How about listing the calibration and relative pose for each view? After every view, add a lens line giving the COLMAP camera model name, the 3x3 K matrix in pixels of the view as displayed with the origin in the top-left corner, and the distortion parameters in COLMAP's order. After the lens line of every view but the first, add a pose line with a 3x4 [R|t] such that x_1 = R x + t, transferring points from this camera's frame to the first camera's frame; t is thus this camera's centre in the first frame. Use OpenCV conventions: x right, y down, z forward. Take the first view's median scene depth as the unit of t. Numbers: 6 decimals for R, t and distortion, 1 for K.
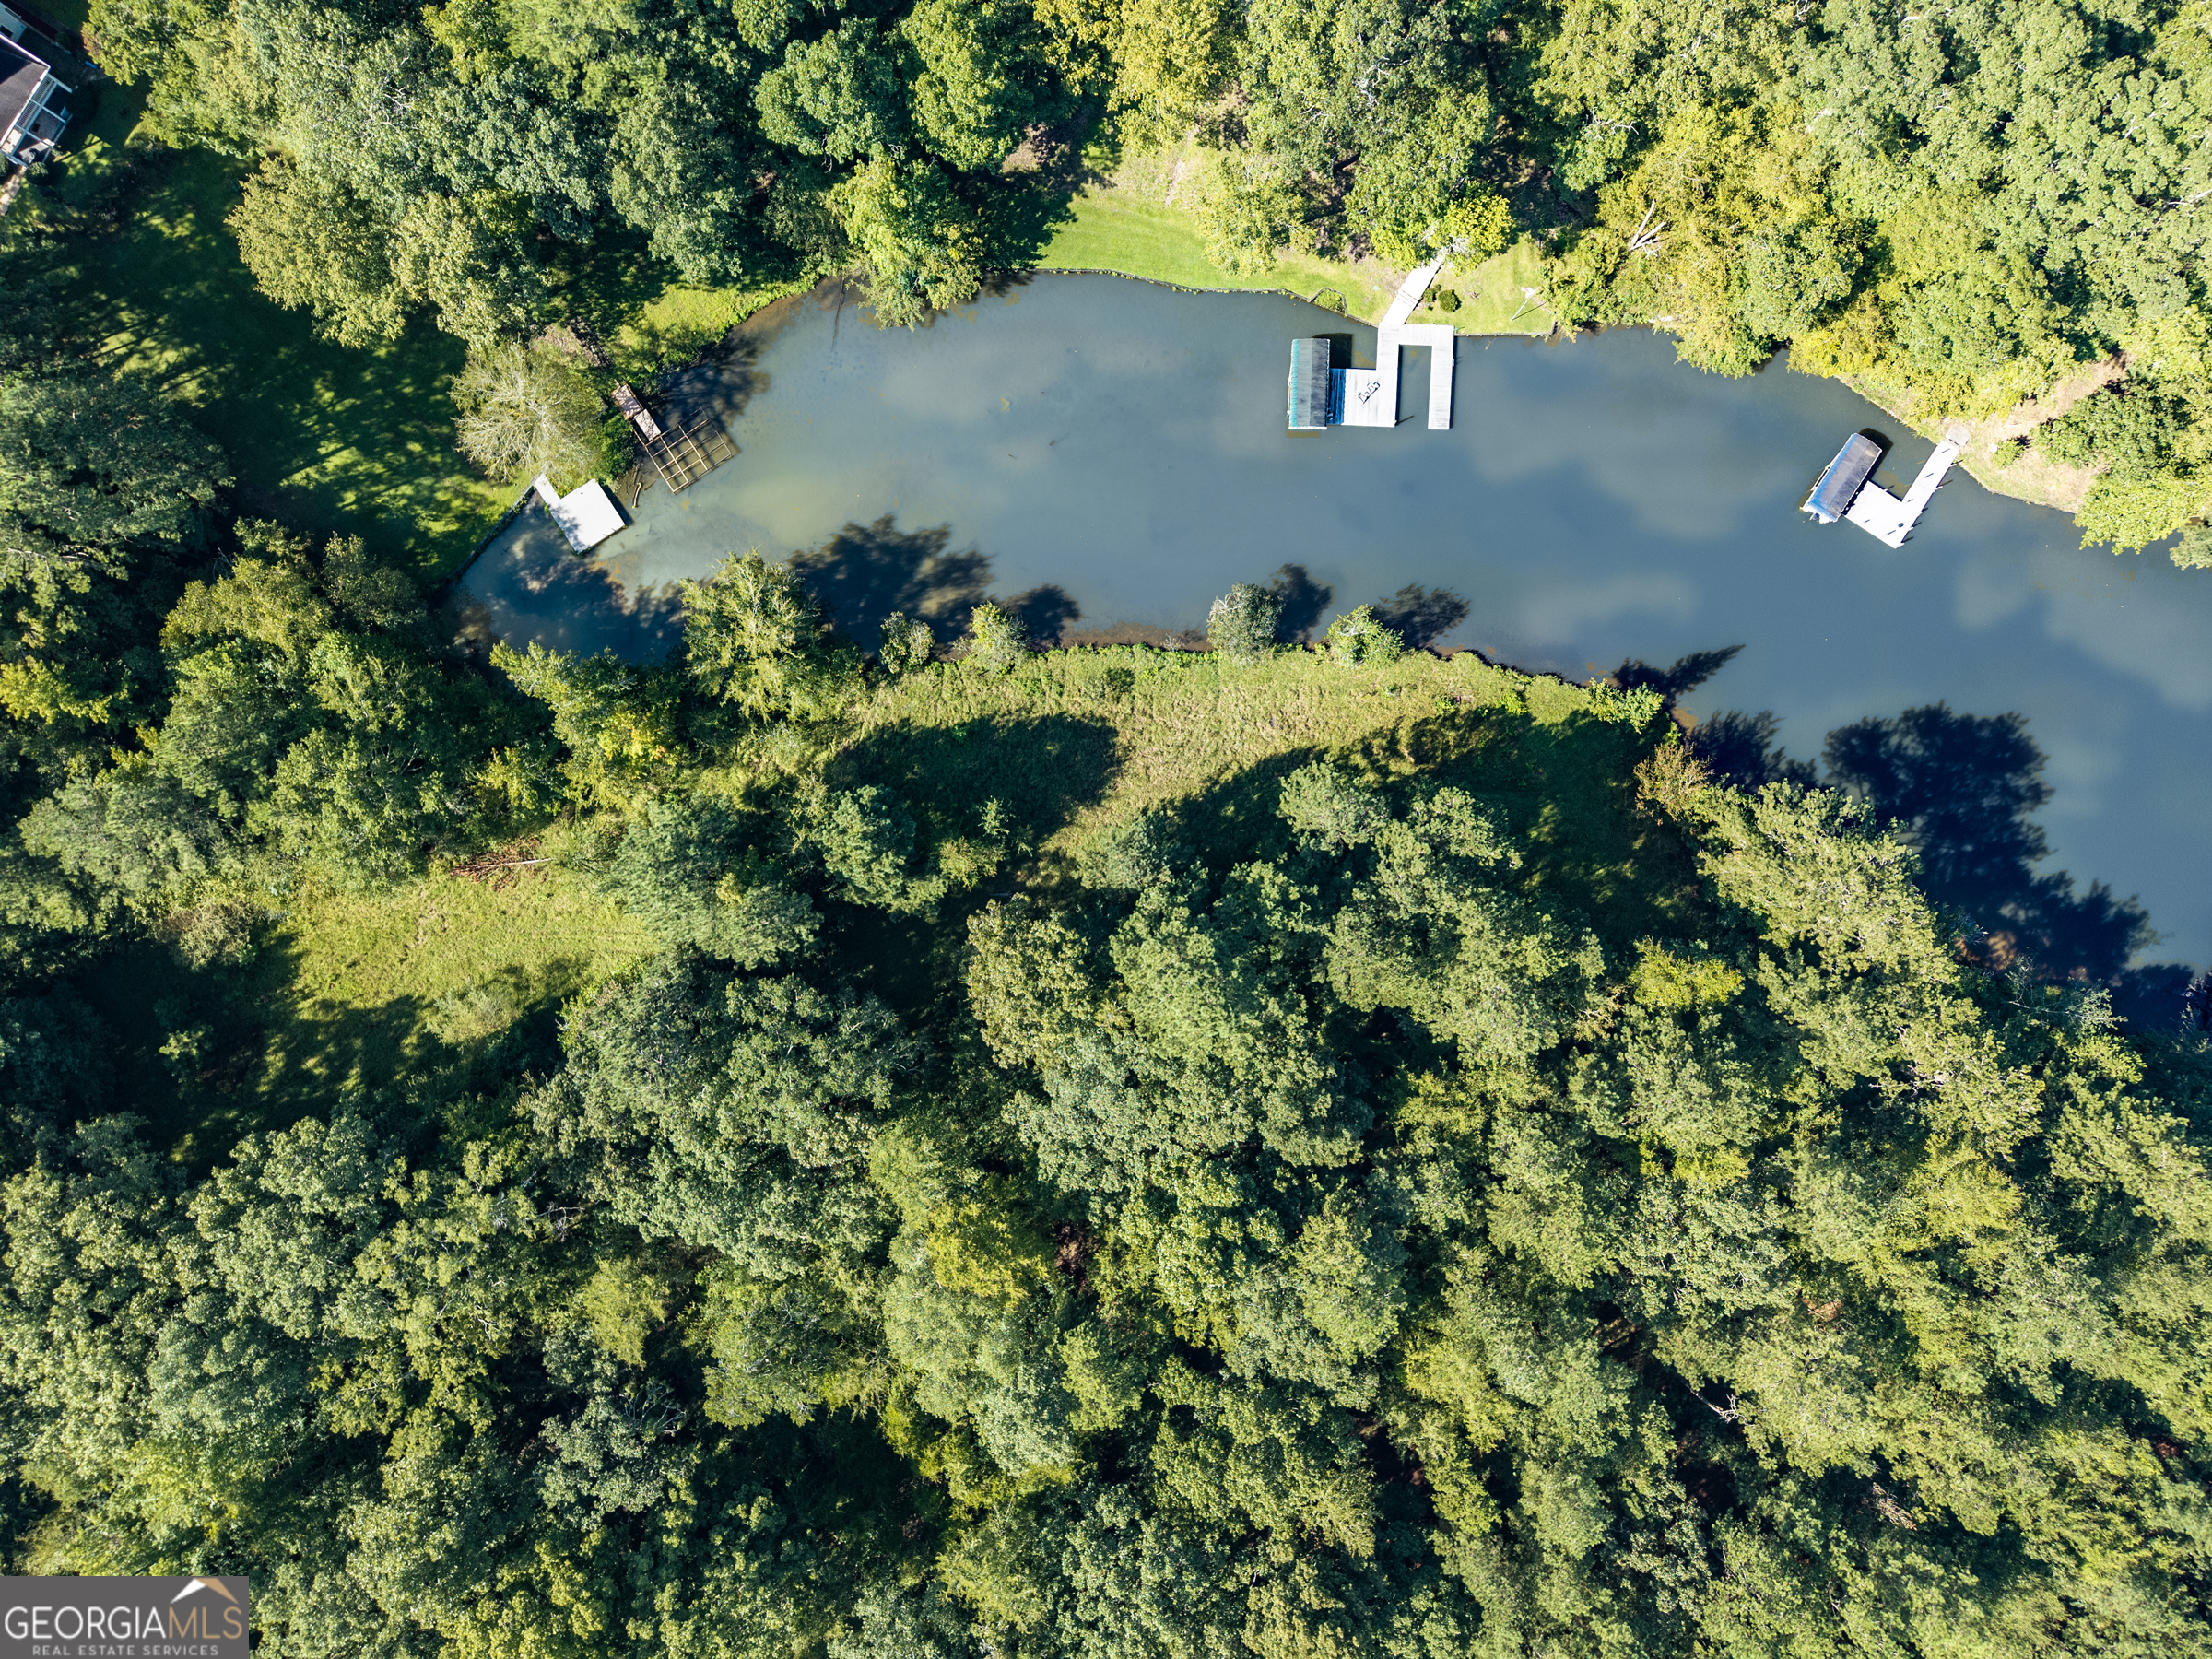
lens RADIAL K [[1471.7, 0, 1106.0], [0, 1471.7, 829.5], [0, 0, 1]] dist [0.021423, -0.020863]
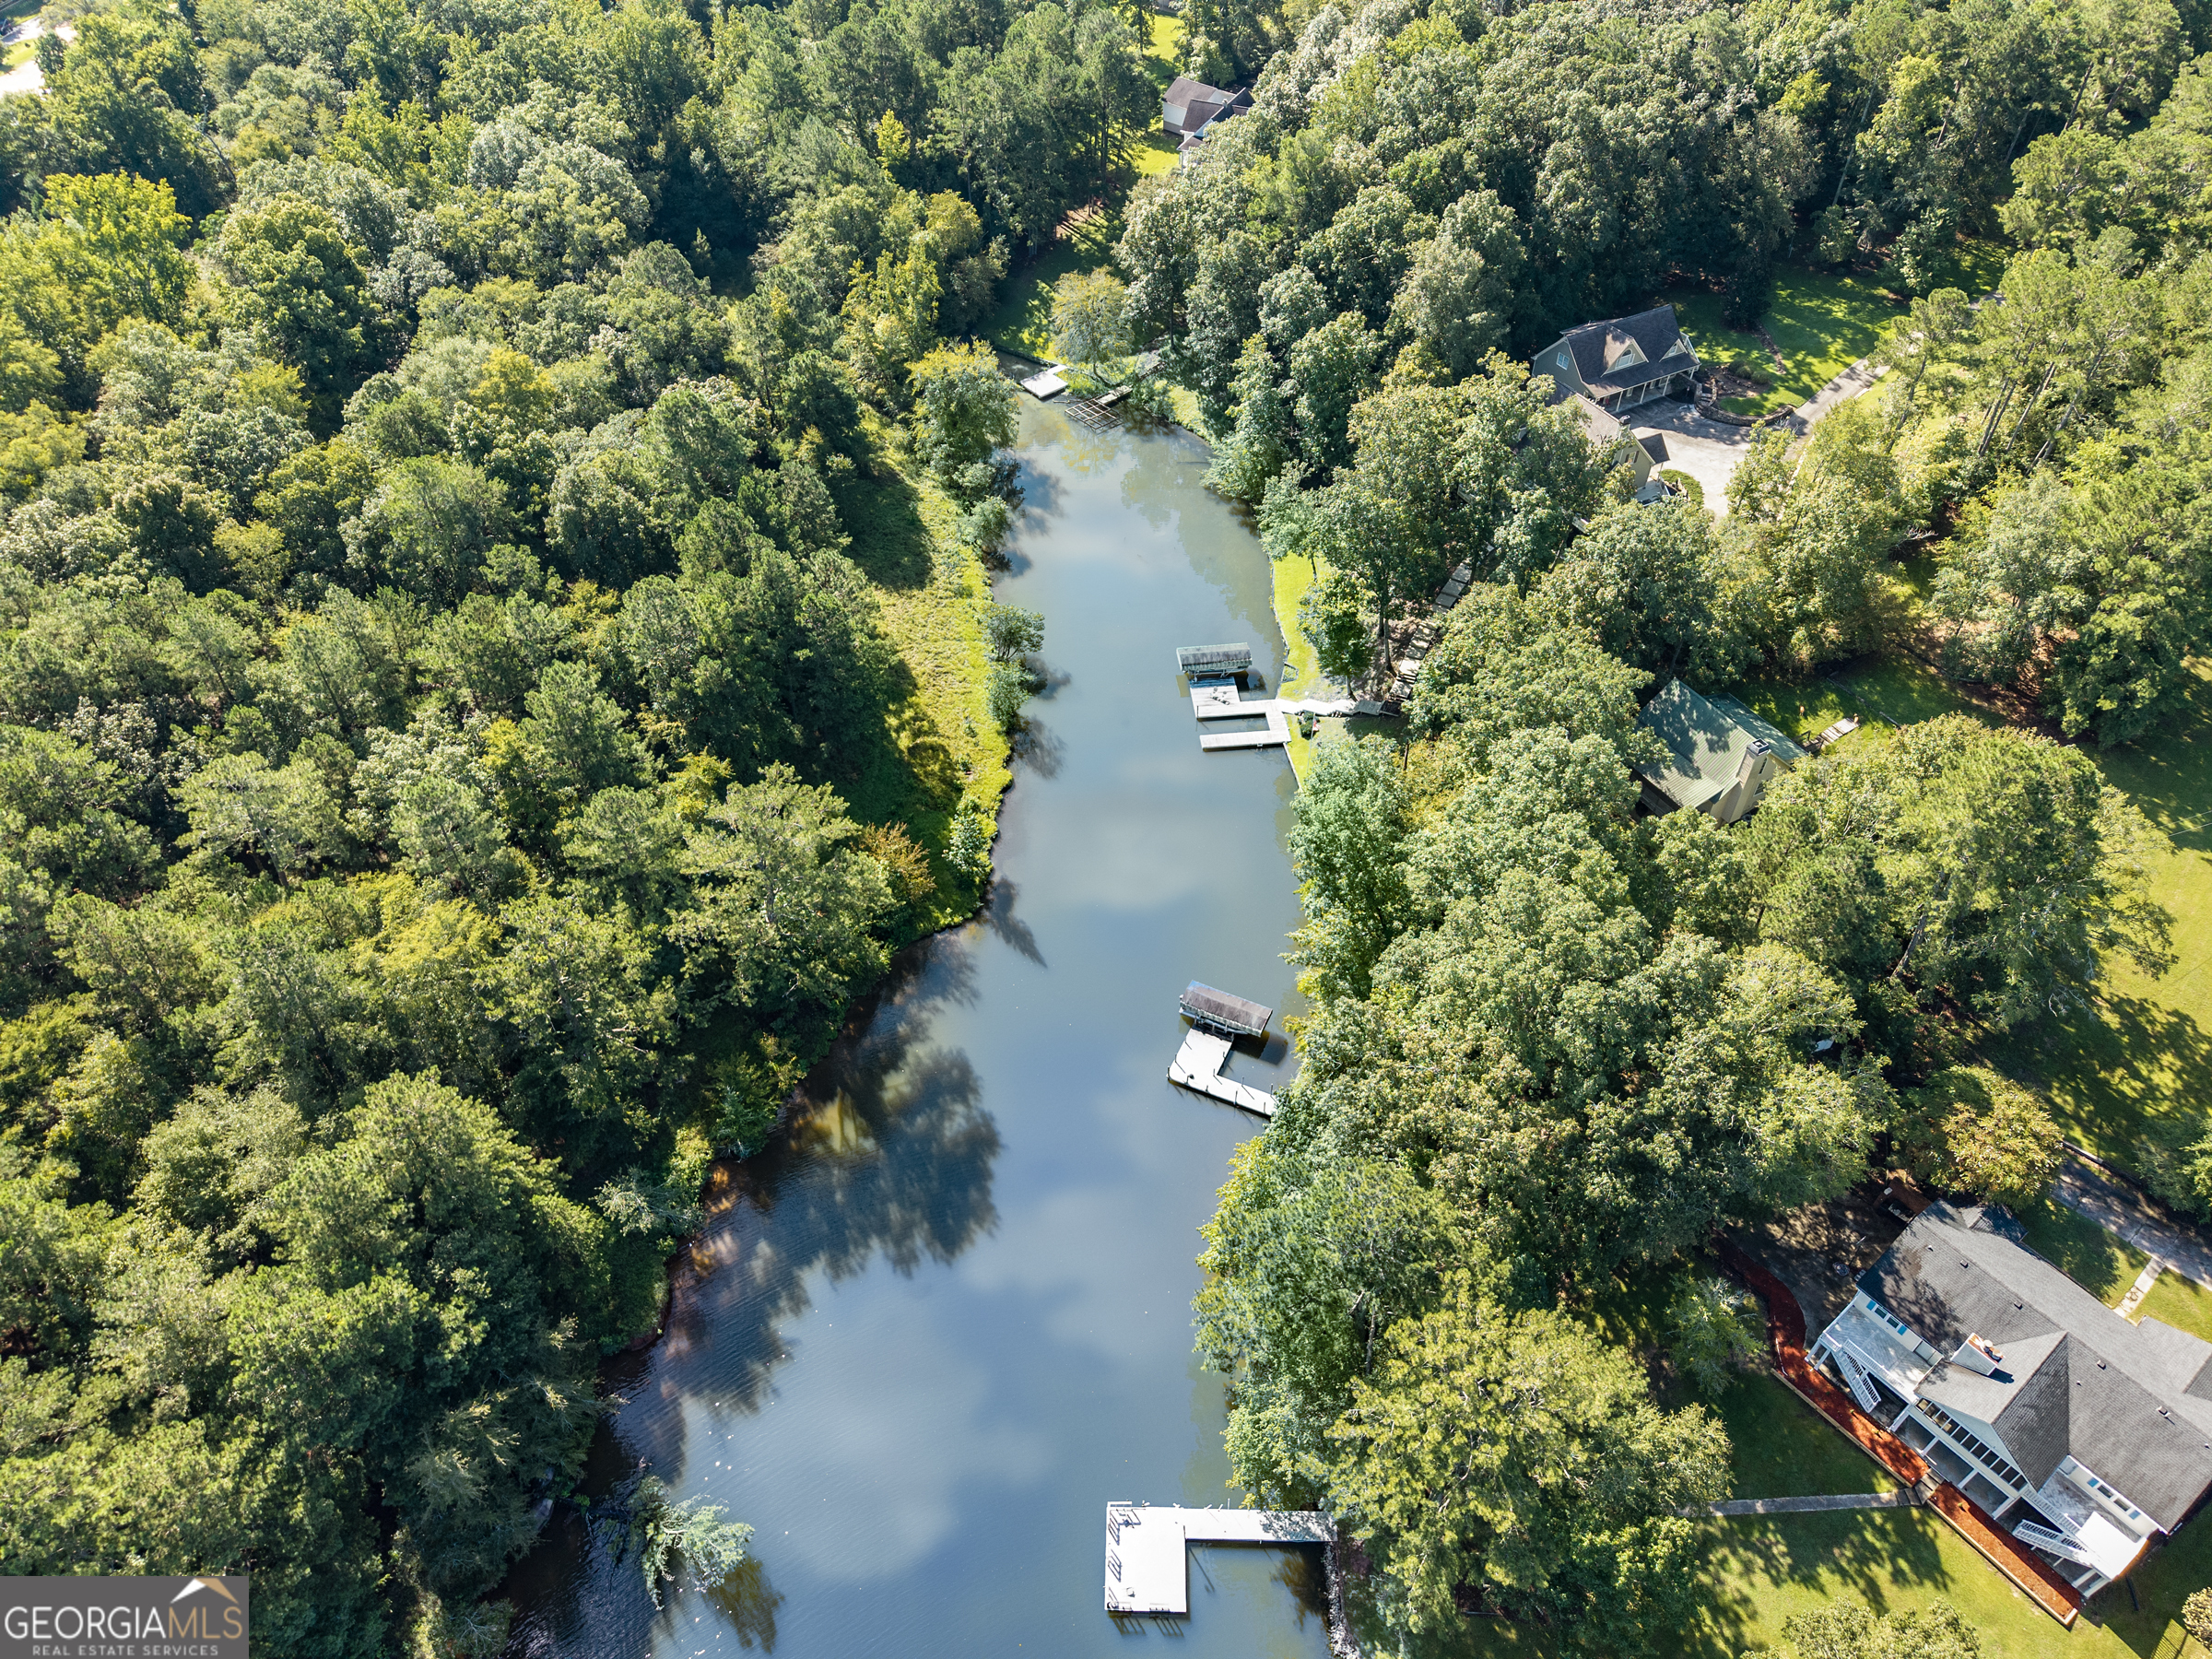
lens RADIAL K [[1471.7, 0, 1106.0], [0, 1471.7, 829.5], [0, 0, 1]] dist [0.021423, -0.020863]
pose [[0.137941, 0.689845, -0.710694, 1.078470], [-0.990296, 0.083792, -0.110875, -0.064790], [-0.016936, 0.719091, 0.694709, 0.253338]]
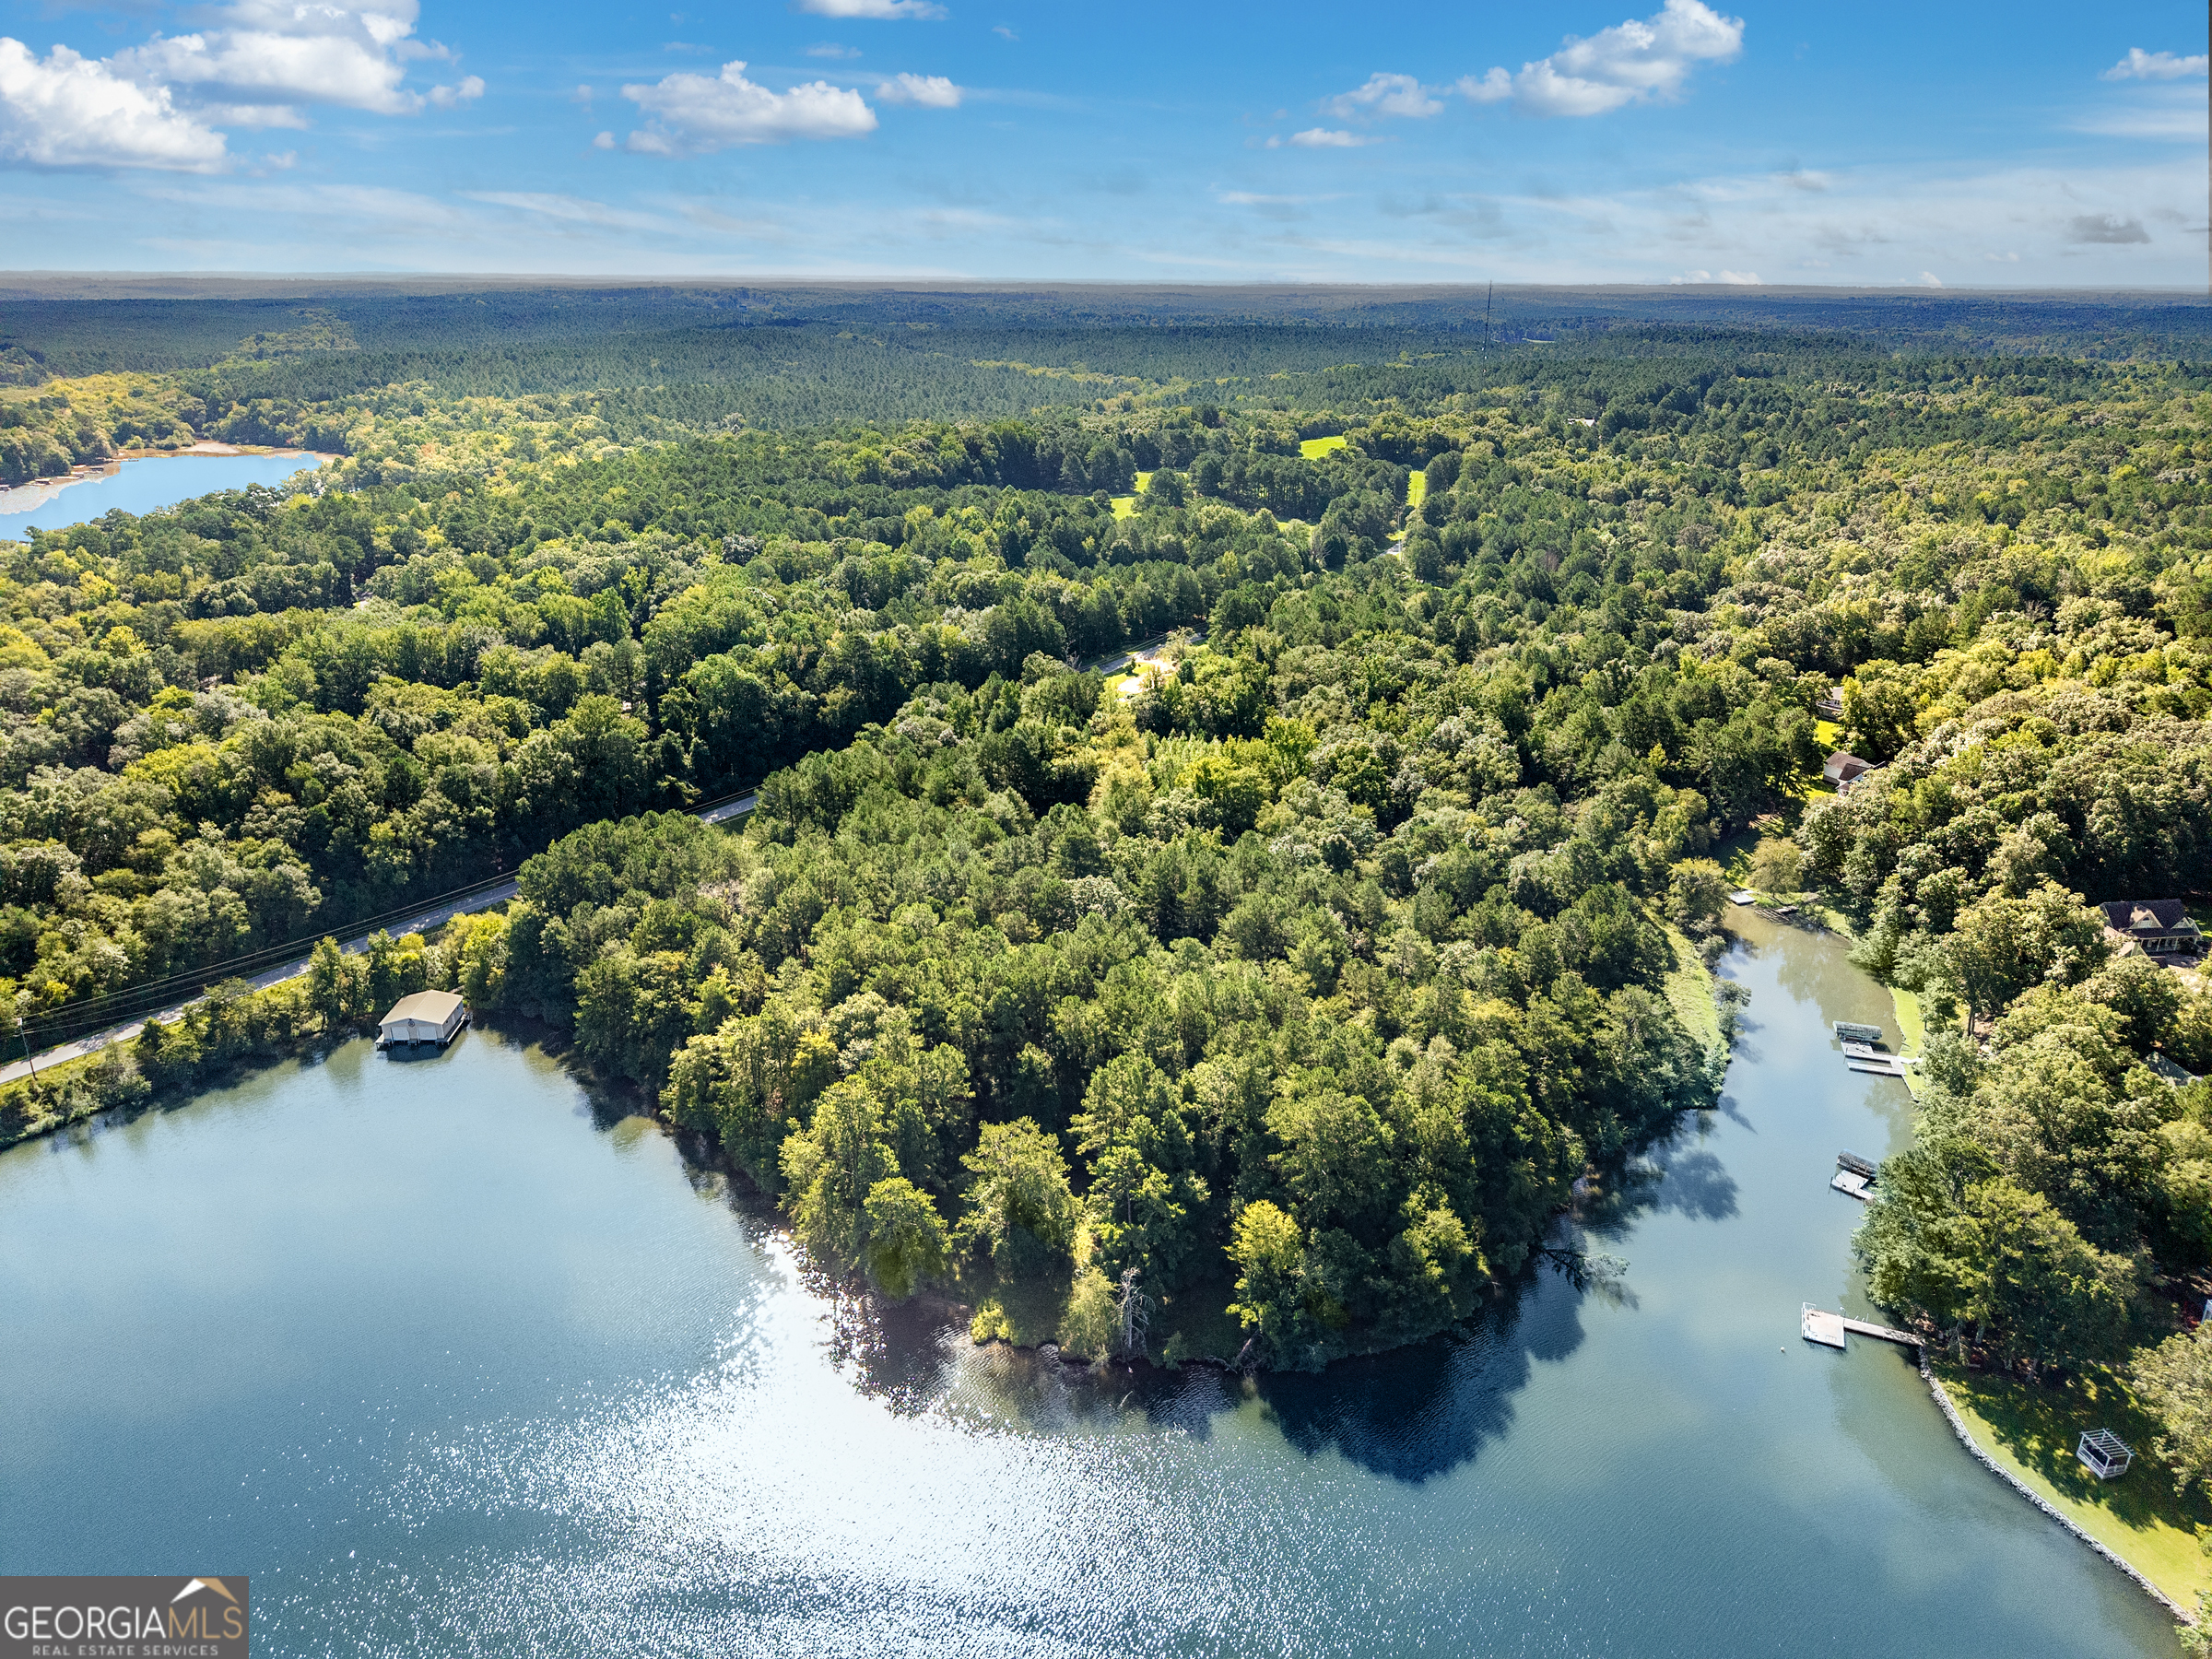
lens RADIAL K [[1471.7, 0, 1106.0], [0, 1471.7, 829.5], [0, 0, 1]] dist [0.021423, -0.020863]
pose [[-0.247017, 0.329157, -0.911394, 2.205806], [-0.968582, -0.111857, 0.222119, 0.296826], [-0.028833, 0.937627, 0.346446, 0.030255]]
